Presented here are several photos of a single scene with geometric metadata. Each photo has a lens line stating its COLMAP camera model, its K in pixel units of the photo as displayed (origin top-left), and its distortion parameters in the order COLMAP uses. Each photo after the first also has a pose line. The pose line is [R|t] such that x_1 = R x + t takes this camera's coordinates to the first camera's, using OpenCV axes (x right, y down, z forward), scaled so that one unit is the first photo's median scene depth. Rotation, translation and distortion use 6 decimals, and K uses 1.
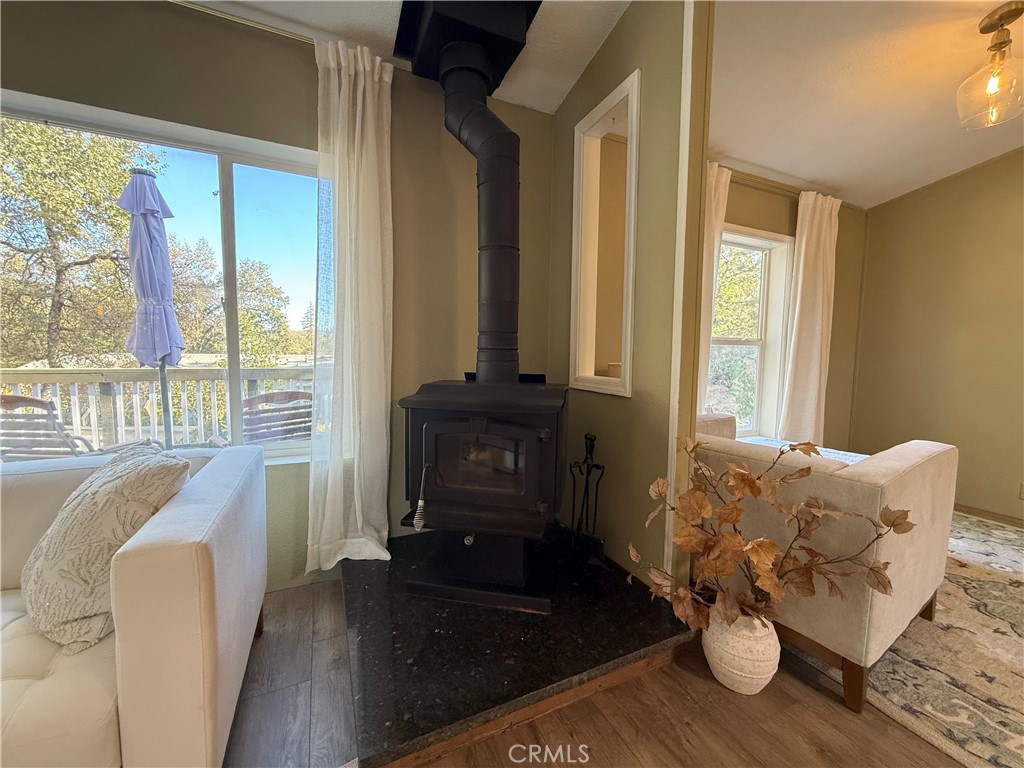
lens RADIAL K [[406.0, 0, 514.2], [0, 406.0, 384.5], [0, 0, 1]] dist [0.000143, 0.000506]
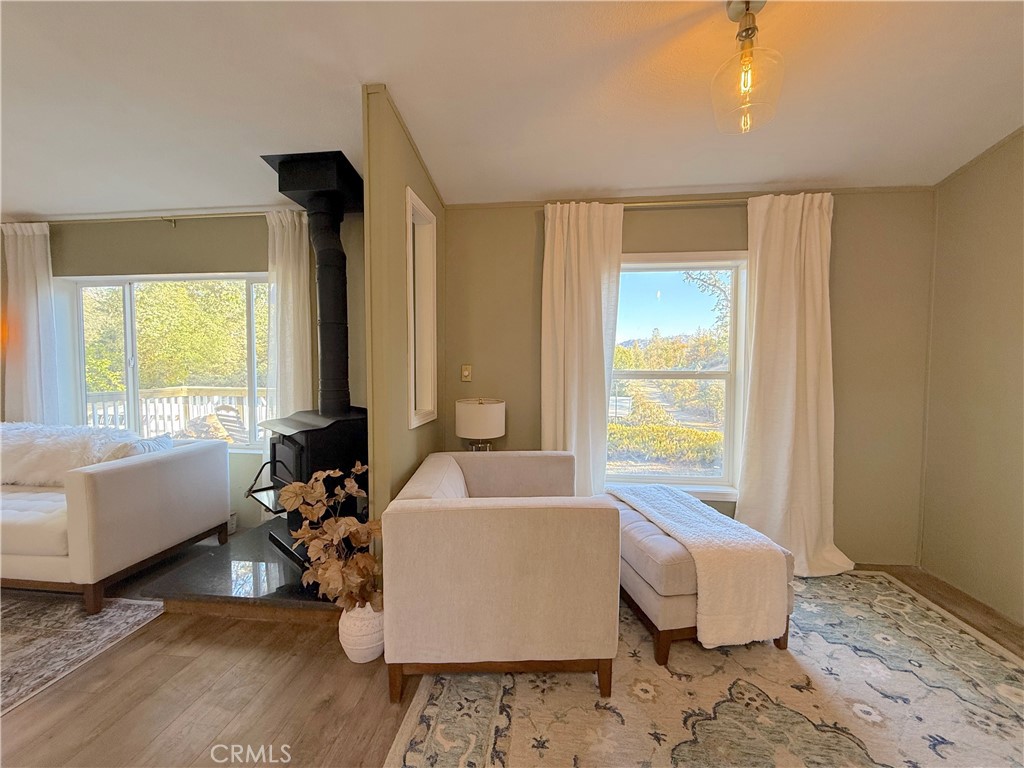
lens RADIAL K [[406.0, 0, 514.2], [0, 406.0, 384.5], [0, 0, 1]] dist [0.000143, 0.000506]
pose [[0.853413, 0.016732, -0.520966, 1.225069], [-0.035960, 0.998993, -0.026823, -0.084859], [0.519993, 0.041625, 0.853156, 0.078952]]
